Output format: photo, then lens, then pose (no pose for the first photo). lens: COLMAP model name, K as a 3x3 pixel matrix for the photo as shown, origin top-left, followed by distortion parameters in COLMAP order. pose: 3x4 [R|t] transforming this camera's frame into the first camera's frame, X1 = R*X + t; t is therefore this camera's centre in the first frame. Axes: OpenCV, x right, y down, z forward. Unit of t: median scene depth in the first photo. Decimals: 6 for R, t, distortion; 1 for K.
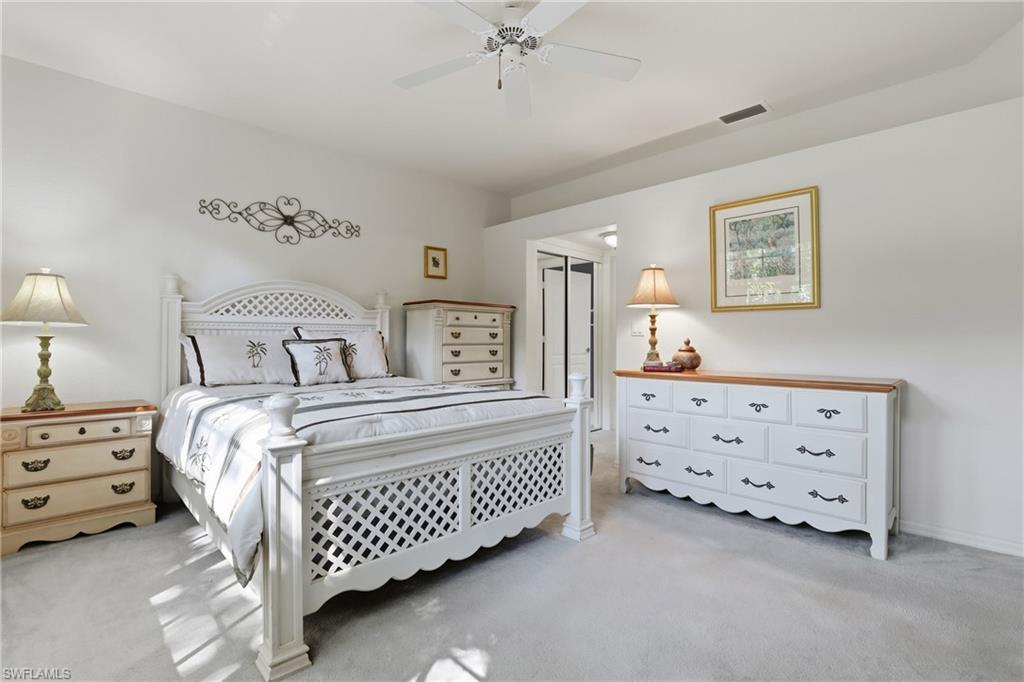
lens RADIAL K [[471.6, 0, 514.9], [0, 471.6, 336.6], [0, 0, 1]] dist [-0.033735, -0.000132]
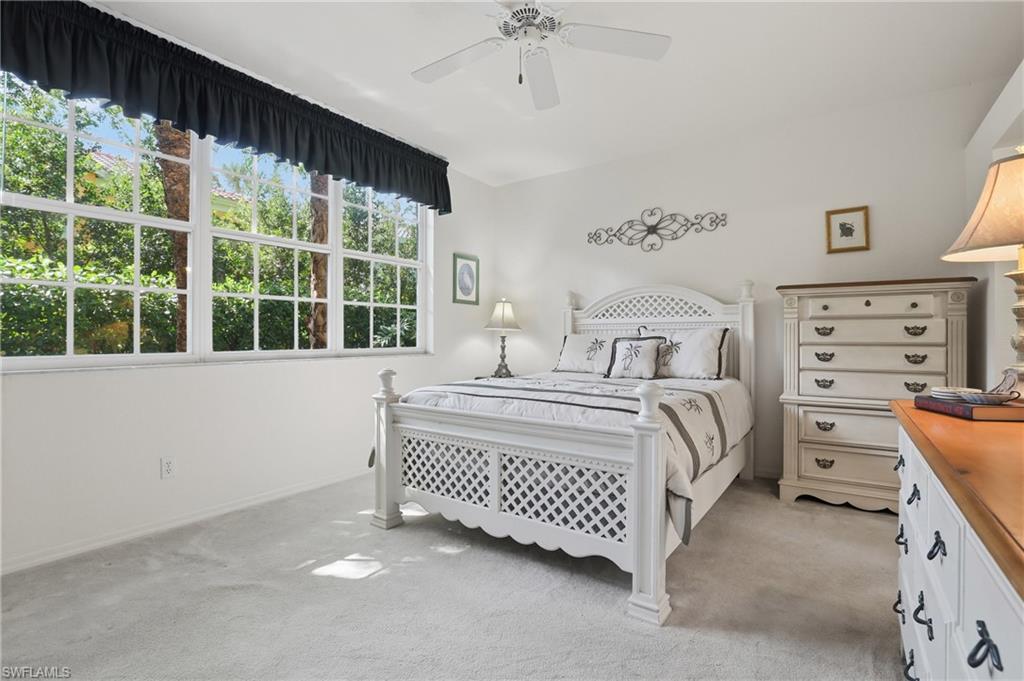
lens RADIAL K [[471.6, 0, 509.9], [0, 471.6, 339.3], [0, 0, 1]] dist [-0.033735, -0.000132]
pose [[0.186440, 0.003143, -0.982461, 0.550078], [0.006735, 0.999967, 0.004477, 0.003120], [0.982443, -0.007452, 0.186413, 0.467158]]
